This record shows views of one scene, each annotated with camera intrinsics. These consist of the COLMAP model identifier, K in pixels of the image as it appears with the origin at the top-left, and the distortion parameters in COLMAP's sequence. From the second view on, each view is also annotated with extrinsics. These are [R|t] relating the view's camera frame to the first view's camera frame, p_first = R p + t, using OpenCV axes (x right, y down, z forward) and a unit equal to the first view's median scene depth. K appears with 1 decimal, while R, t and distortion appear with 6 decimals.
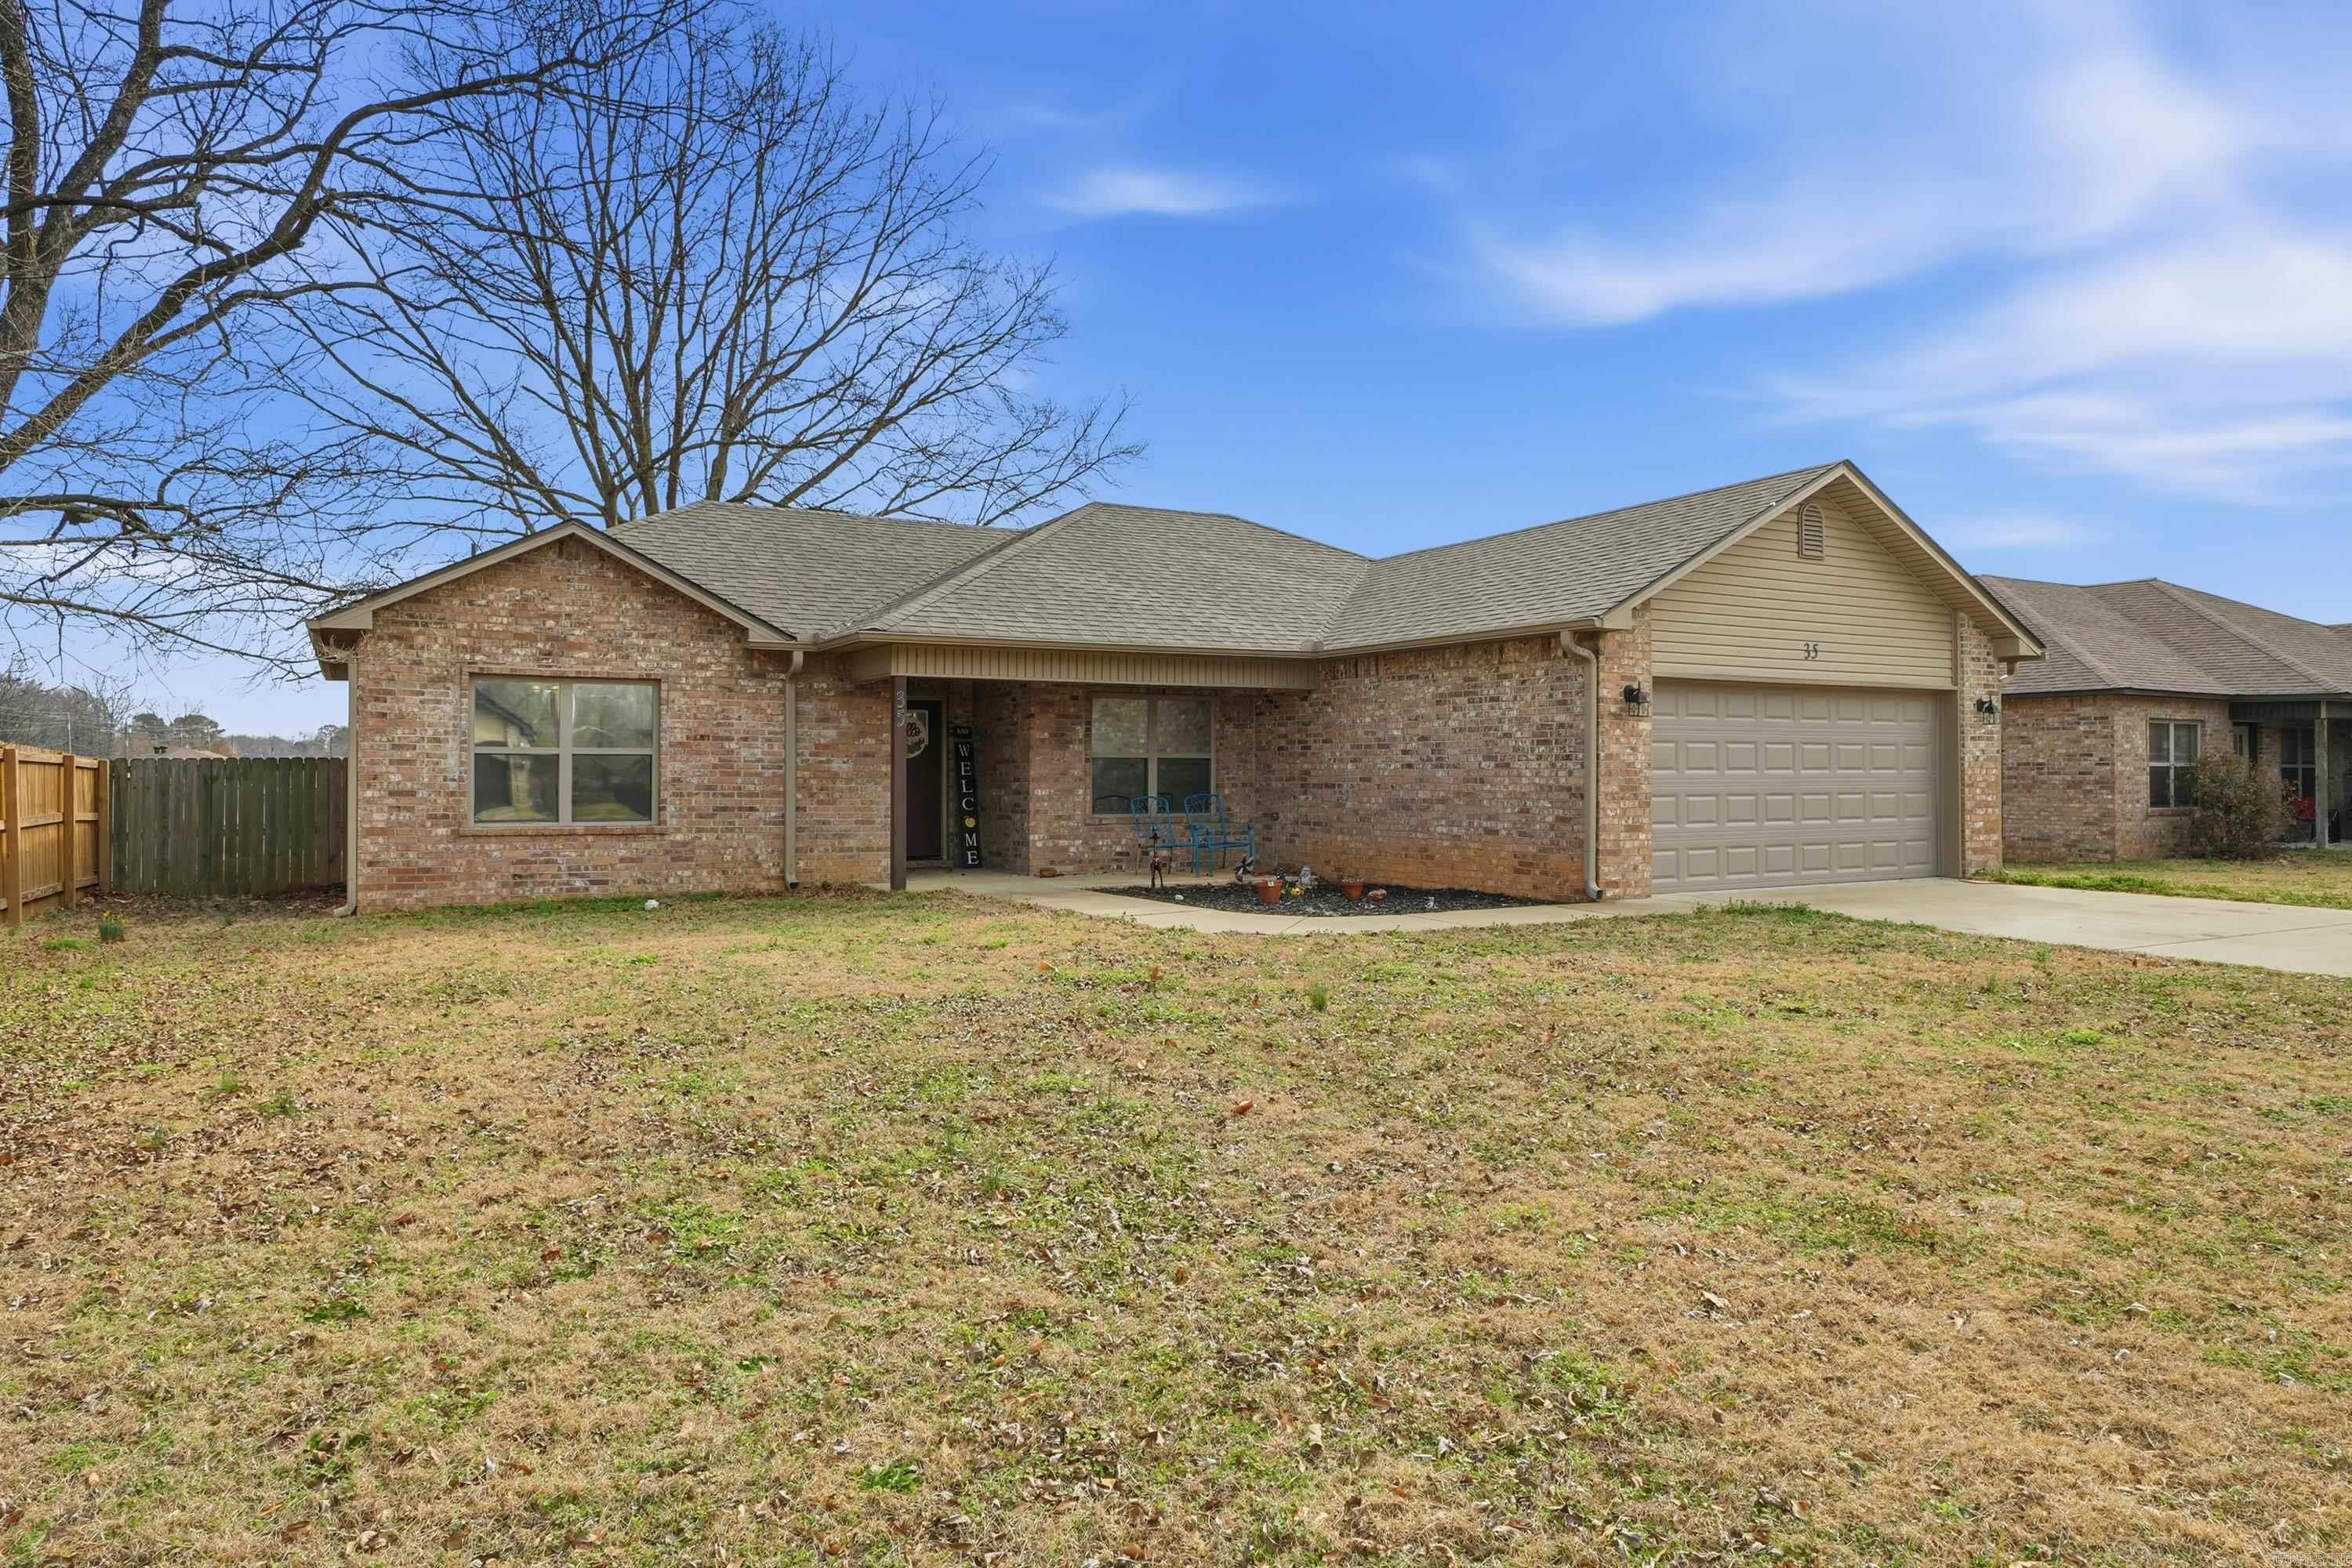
lens RADIAL K [[1448.9, 0, 1176.3], [0, 1448.9, 777.3], [0, 0, 1]] dist [-0.007192, 0.000452]
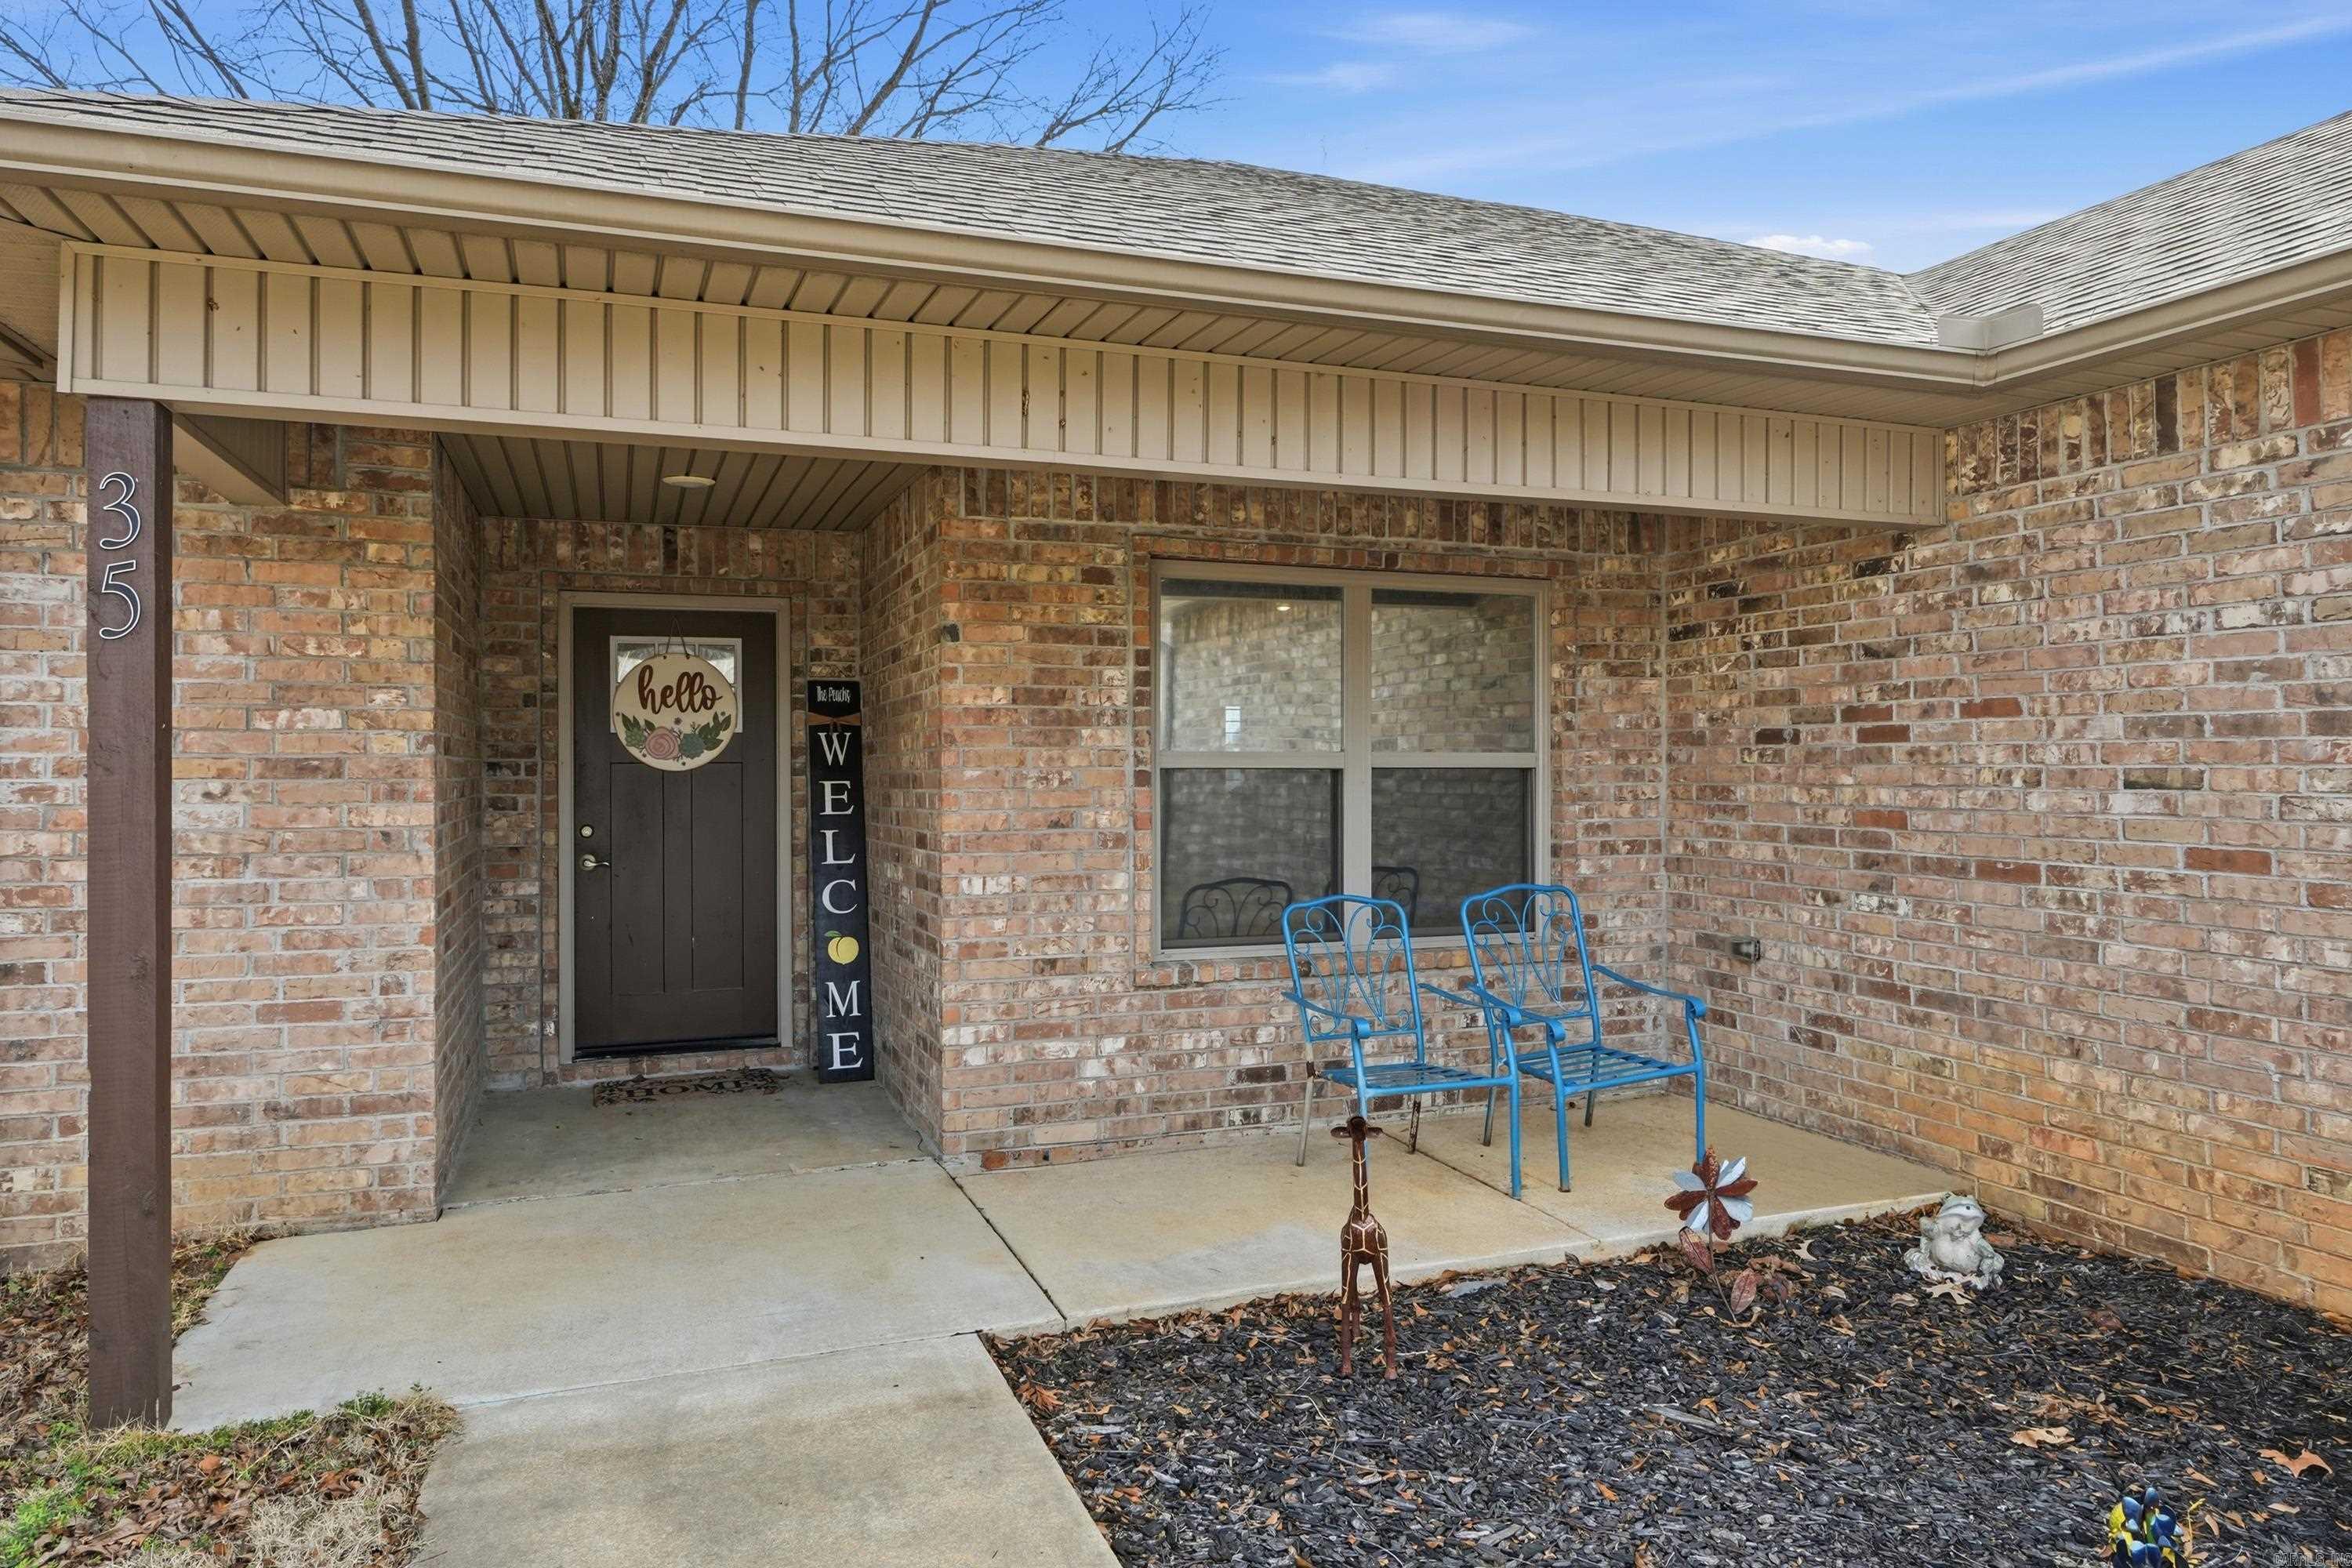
lens RADIAL K [[1448.9, 0, 1162.6], [0, 1448.9, 773.5], [0, 0, 1]] dist [-0.007192, 0.000452]
pose [[0.987225, -0.002577, -0.159312, -0.009042], [0.002471, 0.999997, -0.000860, -0.014483], [0.159314, 0.000455, 0.987228, 0.803687]]
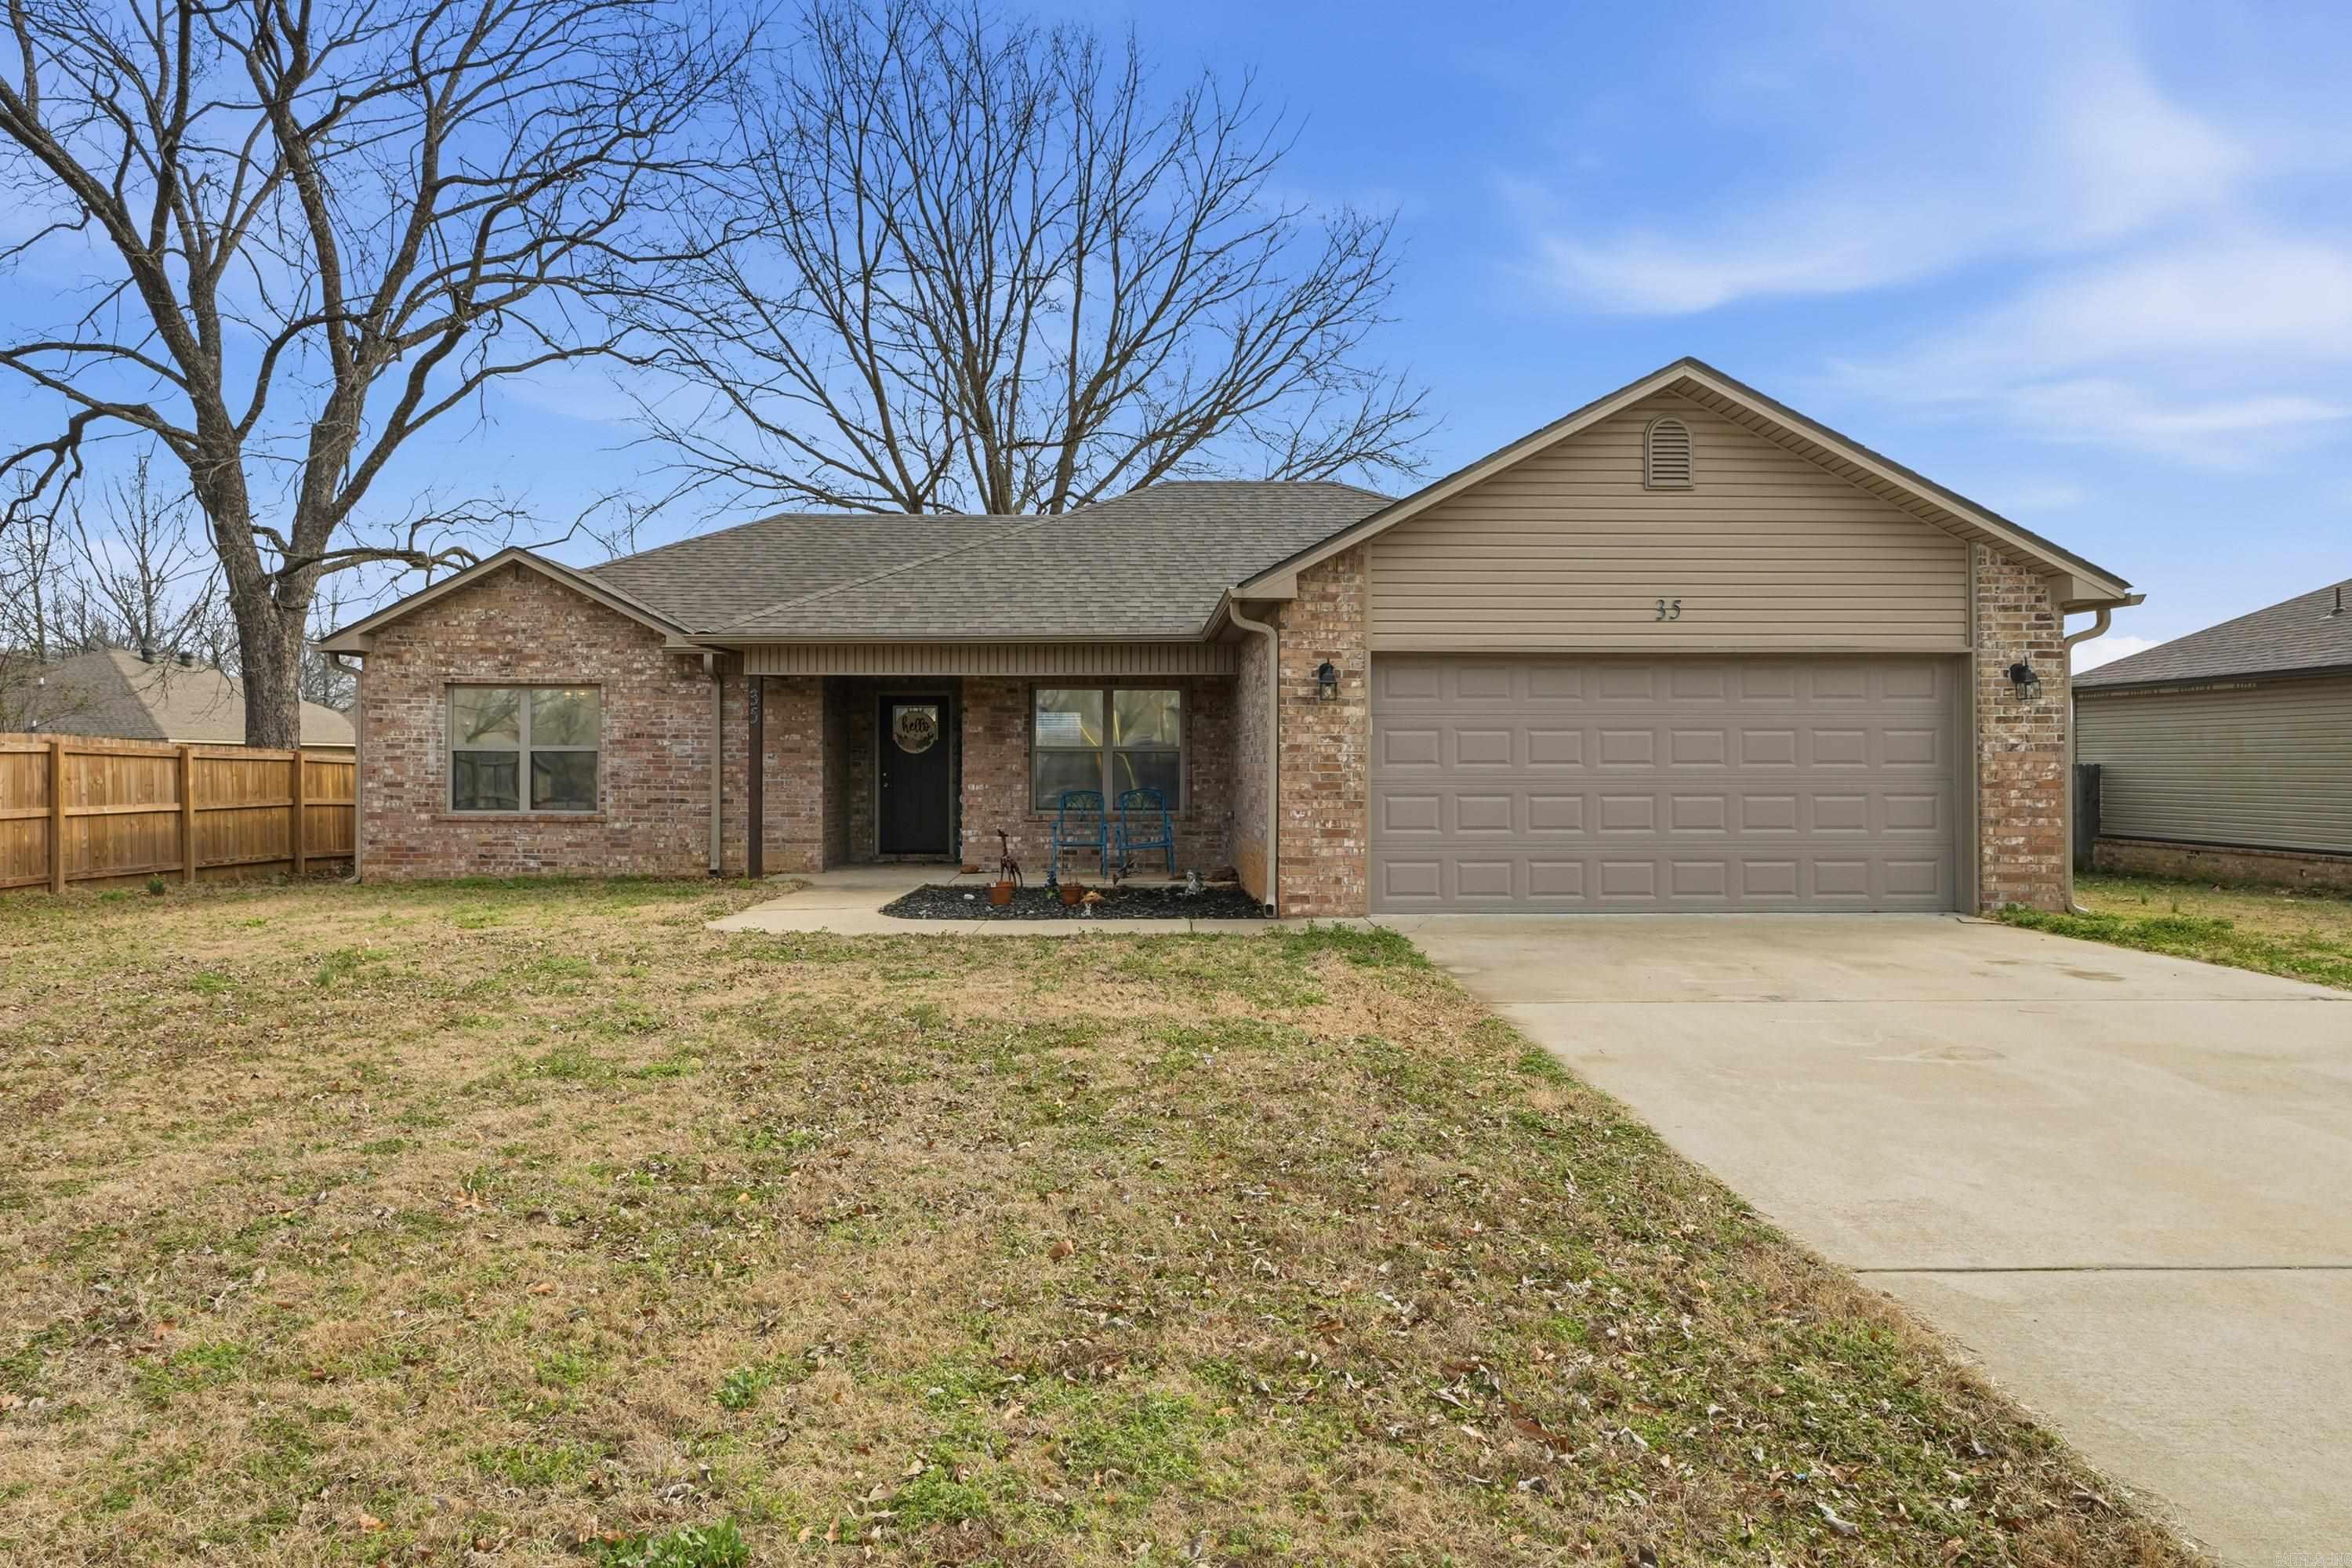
lens RADIAL K [[1563.0, 0, 1175.9], [0, 1563.0, 780.7], [0, 0, 1]] dist [-0.009334, -0.001699]
pose [[0.884070, 0.003868, -0.467339, 0.595087], [-0.001608, 0.999985, 0.005235, 0.000020], [0.467352, -0.003877, 0.884063, 0.141653]]
